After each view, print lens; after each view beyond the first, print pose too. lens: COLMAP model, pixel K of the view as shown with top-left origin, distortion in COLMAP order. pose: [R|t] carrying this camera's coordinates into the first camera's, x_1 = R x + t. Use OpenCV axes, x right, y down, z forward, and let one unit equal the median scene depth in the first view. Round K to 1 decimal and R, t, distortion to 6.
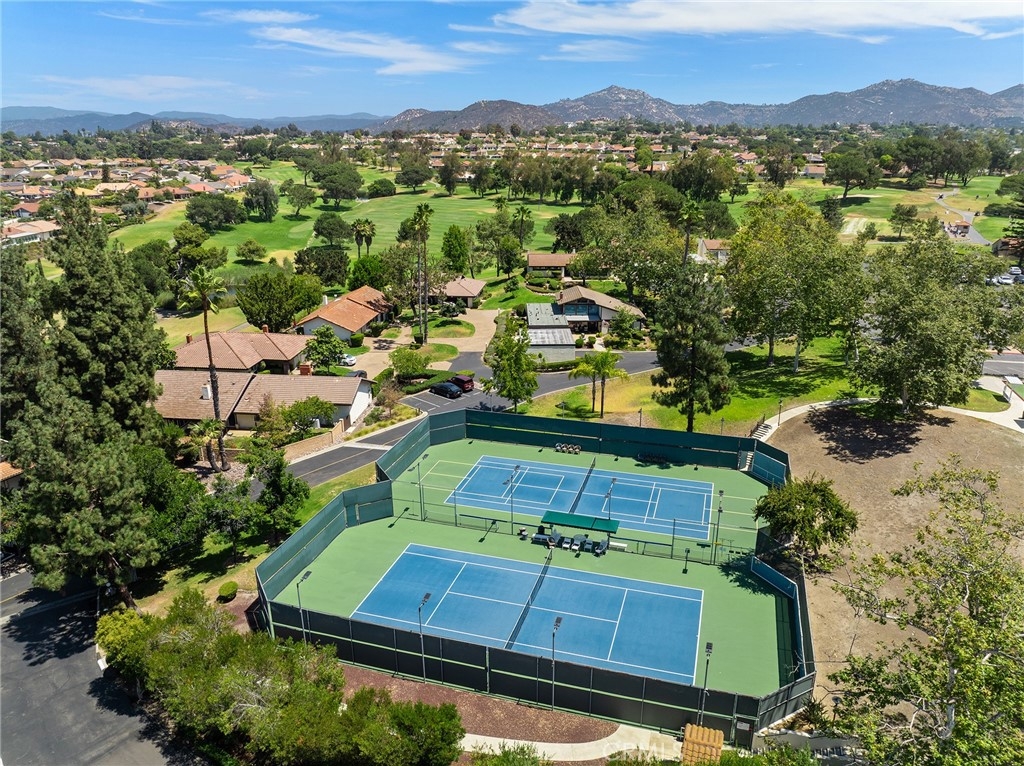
lens RADIAL K [[717.8, 0, 512.0], [0, 717.8, 383.0], [0, 0, 1]] dist [-0.060382, 0.030417]
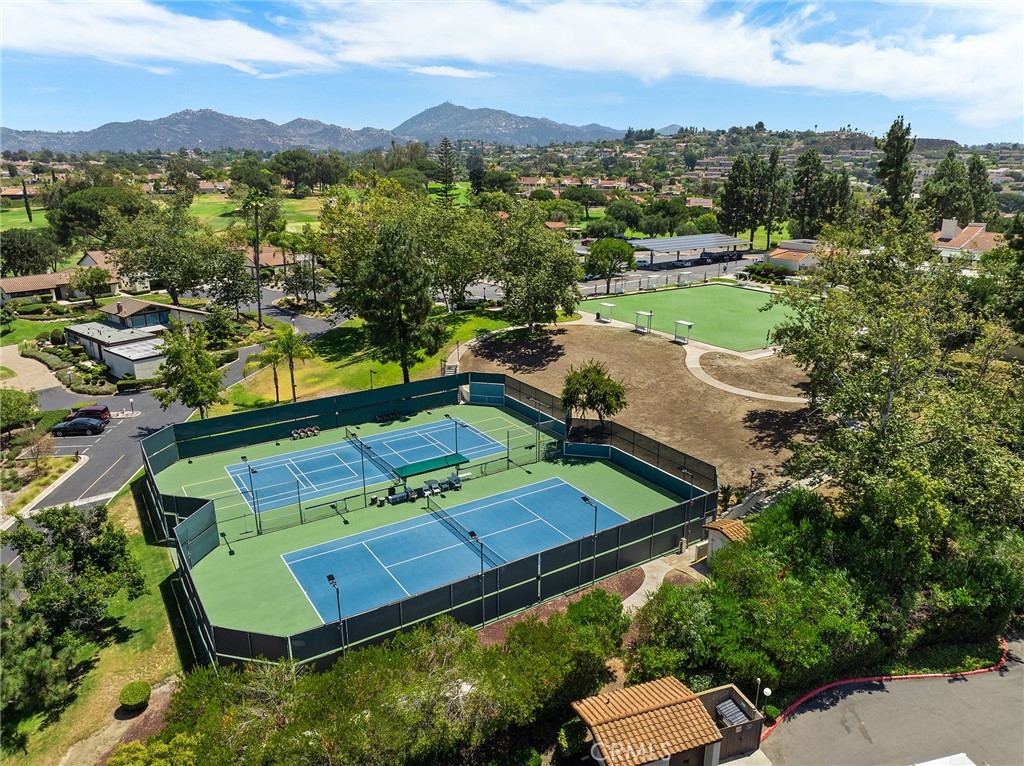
lens RADIAL K [[717.8, 0, 512.0], [0, 717.8, 383.0], [0, 0, 1]] dist [-0.060382, 0.030417]
pose [[0.641472, -0.216241, 0.736039, -0.438244], [0.243664, 0.967199, 0.071796, 0.028432], [-0.727422, 0.133291, 0.673121, 0.173872]]
